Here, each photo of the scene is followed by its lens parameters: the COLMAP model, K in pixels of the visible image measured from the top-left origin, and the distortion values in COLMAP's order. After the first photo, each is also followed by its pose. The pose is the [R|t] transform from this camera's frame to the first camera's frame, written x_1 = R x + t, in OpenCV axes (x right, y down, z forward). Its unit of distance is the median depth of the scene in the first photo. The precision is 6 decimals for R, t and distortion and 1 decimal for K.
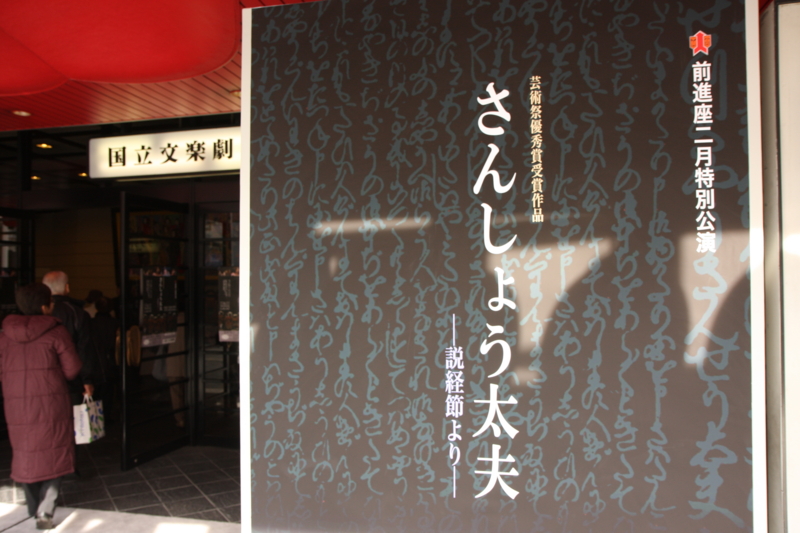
lens RADIAL K [[637.8, 0, 400.0], [0, 637.8, 266.5], [0, 0, 1]] dist [-0.098823, 0.003878]
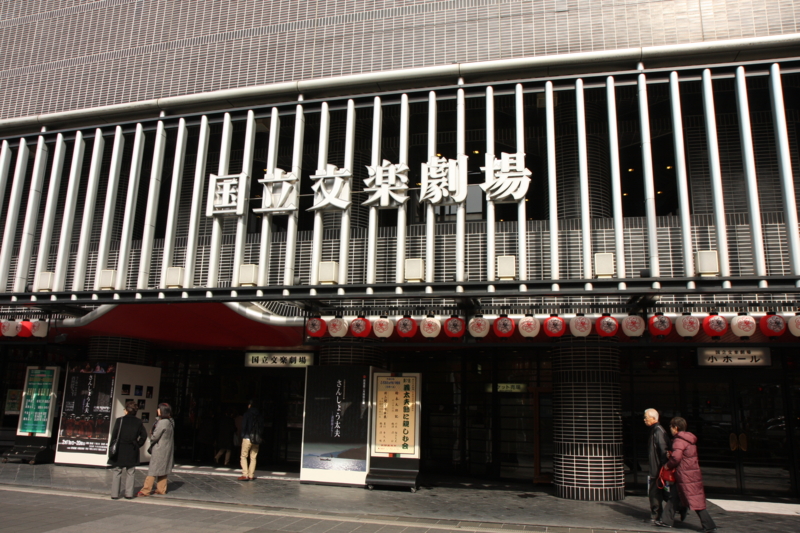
lens RADIAL K [[637.8, 0, 400.0], [0, 637.8, 266.5], [0, 0, 1]] dist [-0.098823, 0.003878]
pose [[0.998415, 0.015609, -0.054082, 0.392699], [-0.025911, 0.980386, -0.195378, -0.049437], [0.049971, 0.196469, 0.979236, -2.064600]]
